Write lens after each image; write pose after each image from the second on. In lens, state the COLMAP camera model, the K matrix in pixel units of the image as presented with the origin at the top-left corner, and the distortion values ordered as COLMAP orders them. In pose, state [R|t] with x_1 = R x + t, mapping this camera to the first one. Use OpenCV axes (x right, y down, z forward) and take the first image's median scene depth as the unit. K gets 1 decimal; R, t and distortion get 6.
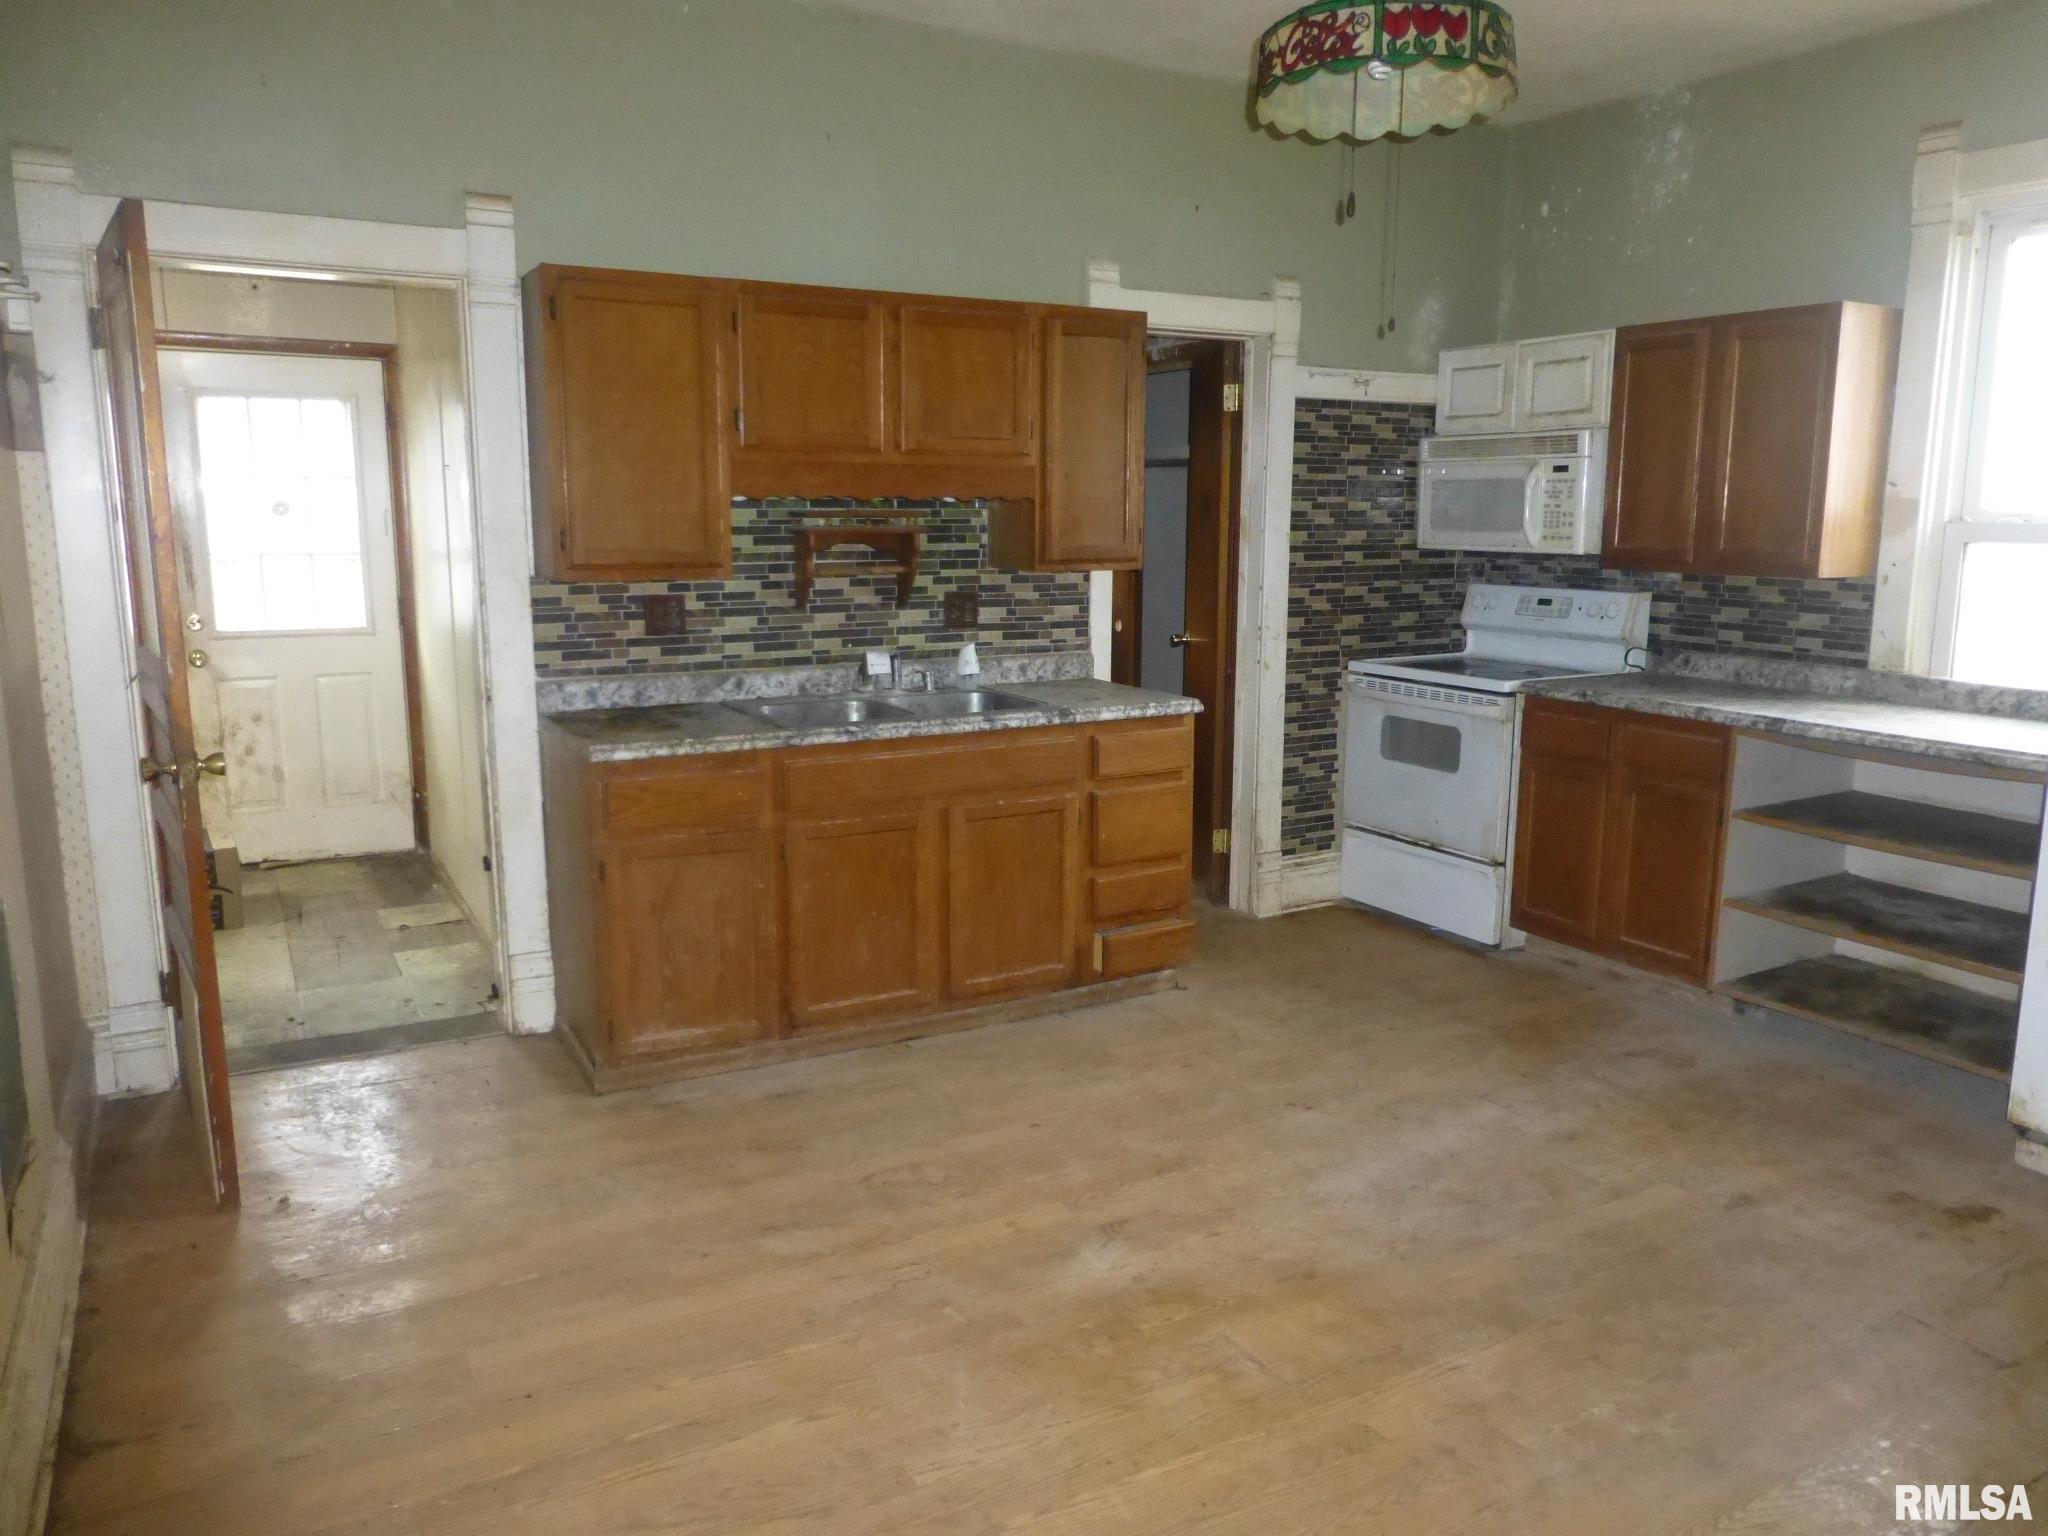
lens RADIAL K [[1437.3, 0, 1024.0], [0, 1437.3, 768.0], [0, 0, 1]] dist [-0.002930, -0.055982]
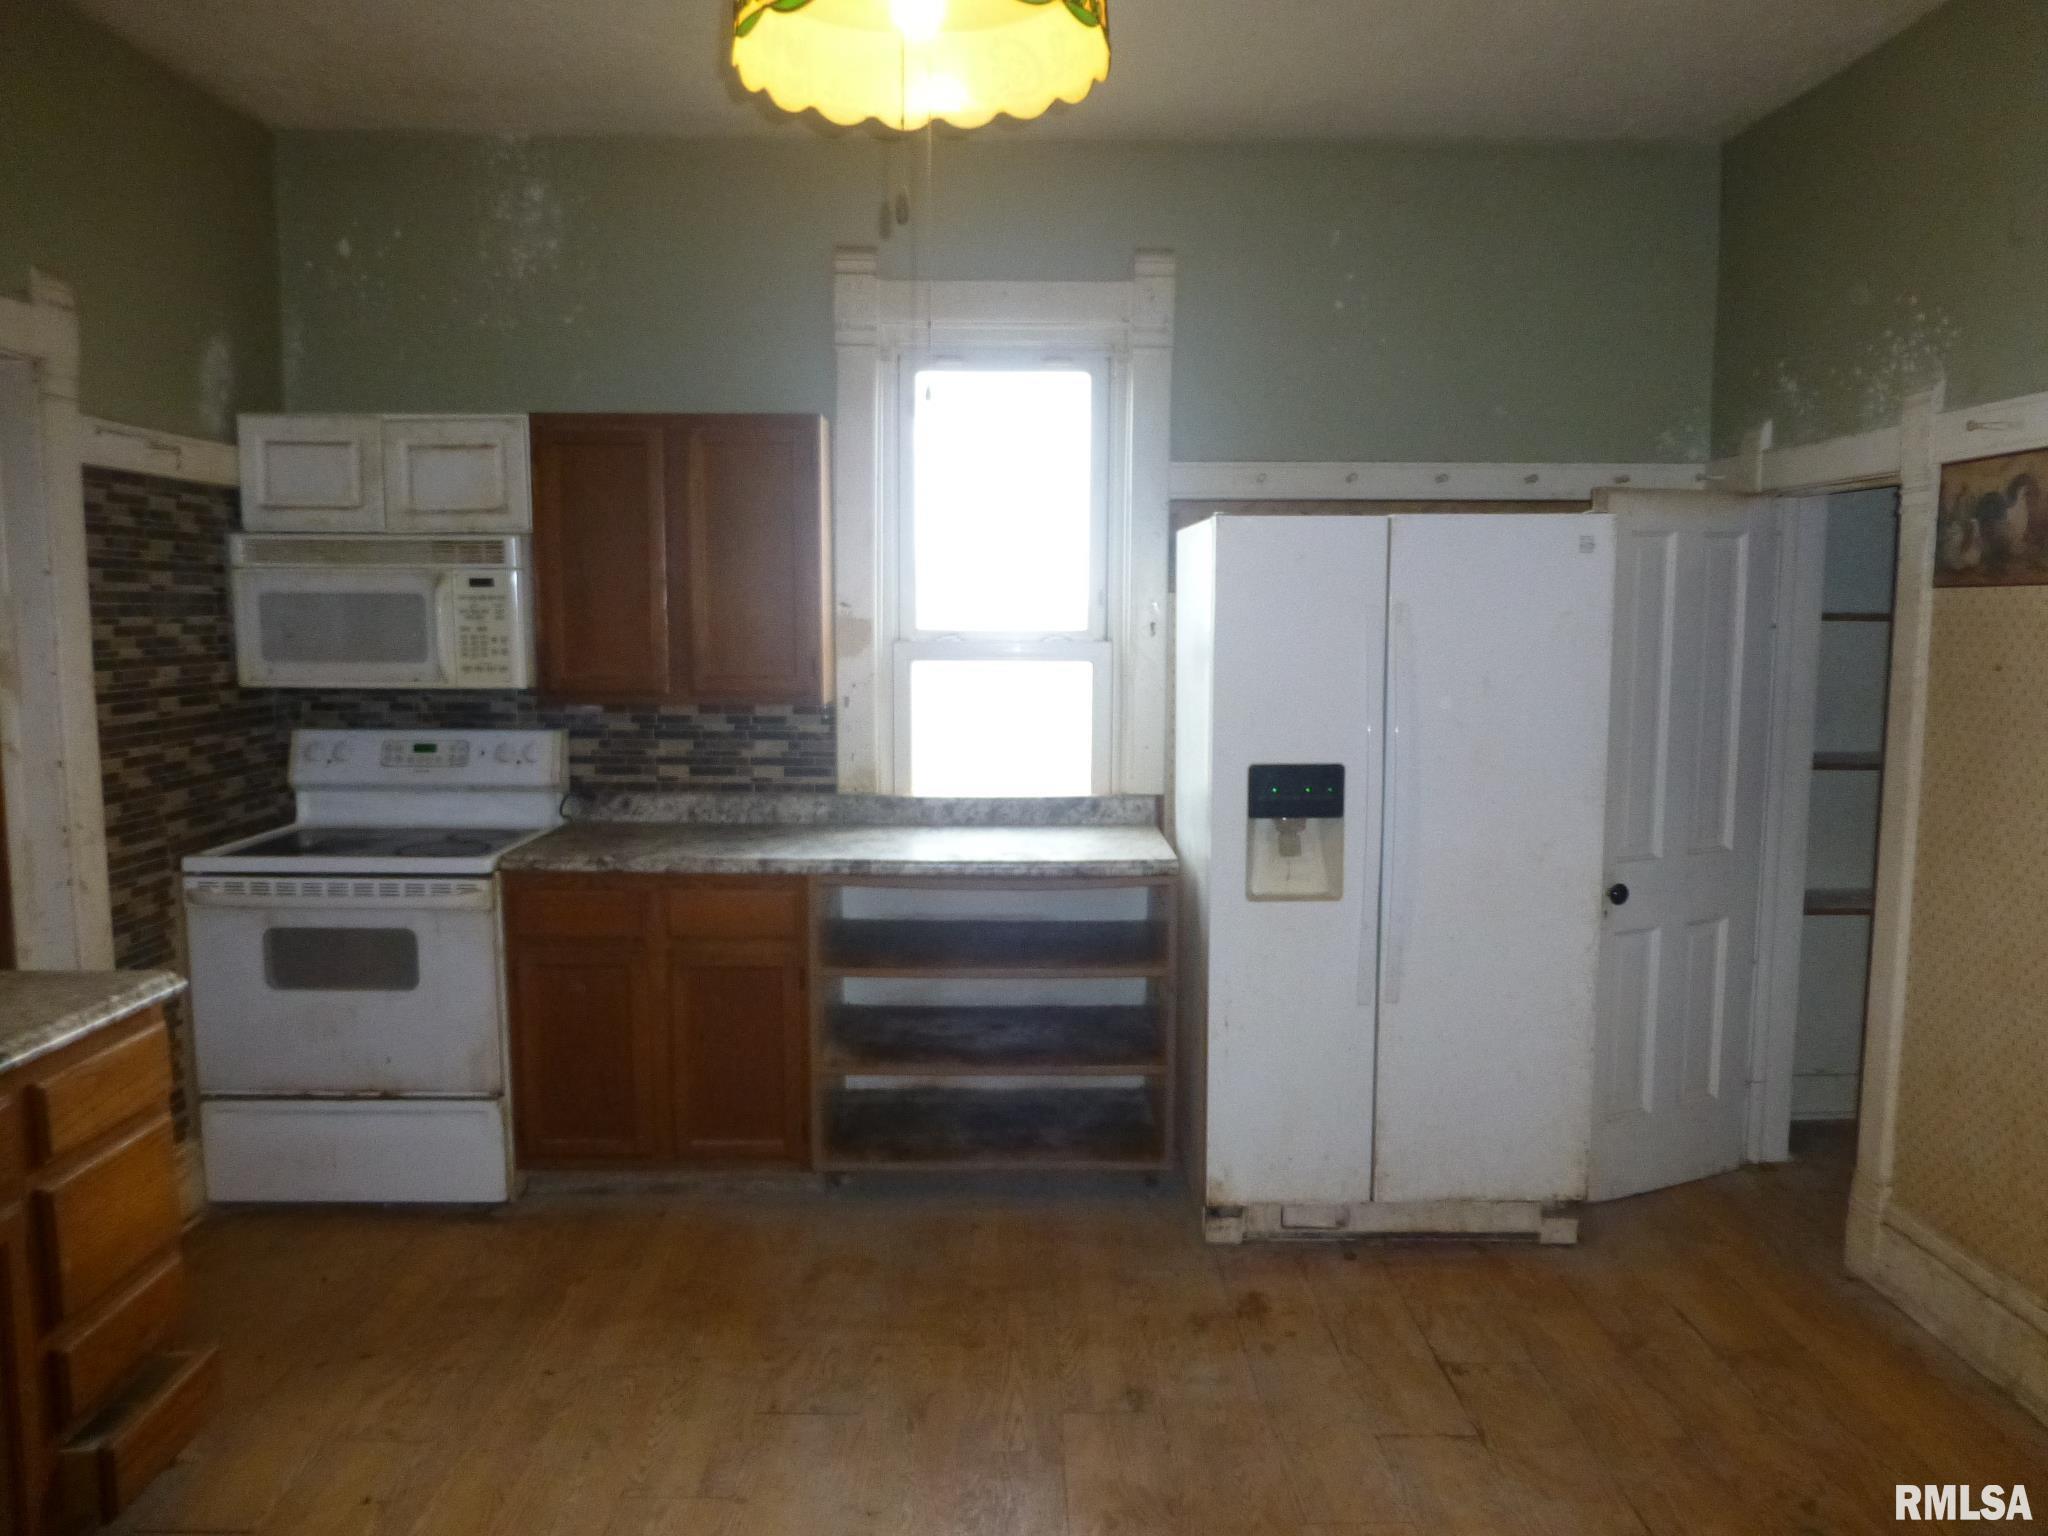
lens RADIAL K [[1470.1, 0, 1023.3], [0, 1470.1, 783.3], [0, 0, 1]] dist [-0.019738, 0.004824]
pose [[0.481408, -0.100859, 0.870674, -0.194221], [0.151196, 0.988022, 0.030854, -0.077886], [-0.863357, 0.116789, 0.490892, 0.352846]]
